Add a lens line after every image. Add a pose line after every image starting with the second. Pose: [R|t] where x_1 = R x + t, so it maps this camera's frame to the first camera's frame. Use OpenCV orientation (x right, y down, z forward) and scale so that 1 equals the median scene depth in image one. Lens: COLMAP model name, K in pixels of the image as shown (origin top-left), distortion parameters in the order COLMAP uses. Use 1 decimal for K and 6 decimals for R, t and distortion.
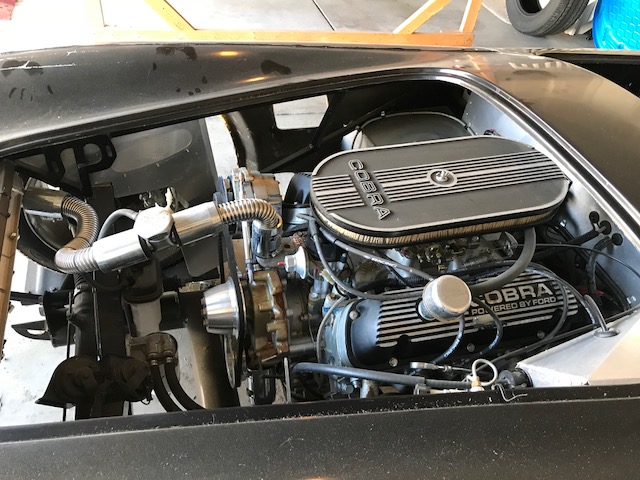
lens RADIAL K [[520.7, 0, 319.9], [0, 520.7, 239.9], [0, 0, 1]] dist [0.052995, -0.005457]
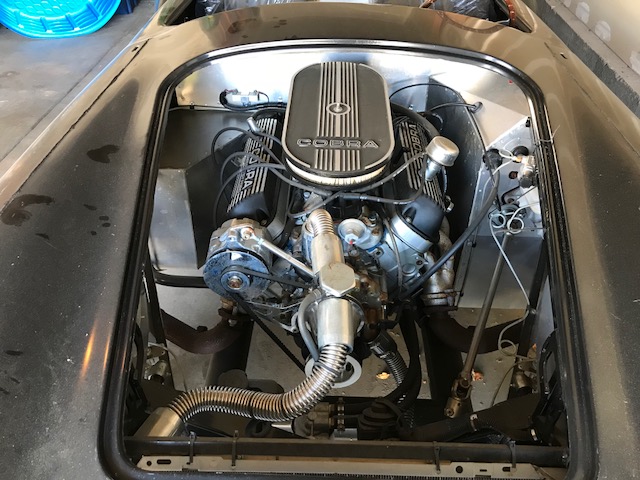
lens RADIAL K [[520.7, 0, 319.3], [0, 520.7, 240.0], [0, 0, 1]] dist [0.052995, -0.005457]
pose [[0.321547, -0.697615, 0.640266, -0.795921], [0.669028, 0.645884, 0.367744, -0.405986], [-0.670081, 0.310109, 0.674406, 0.298066]]
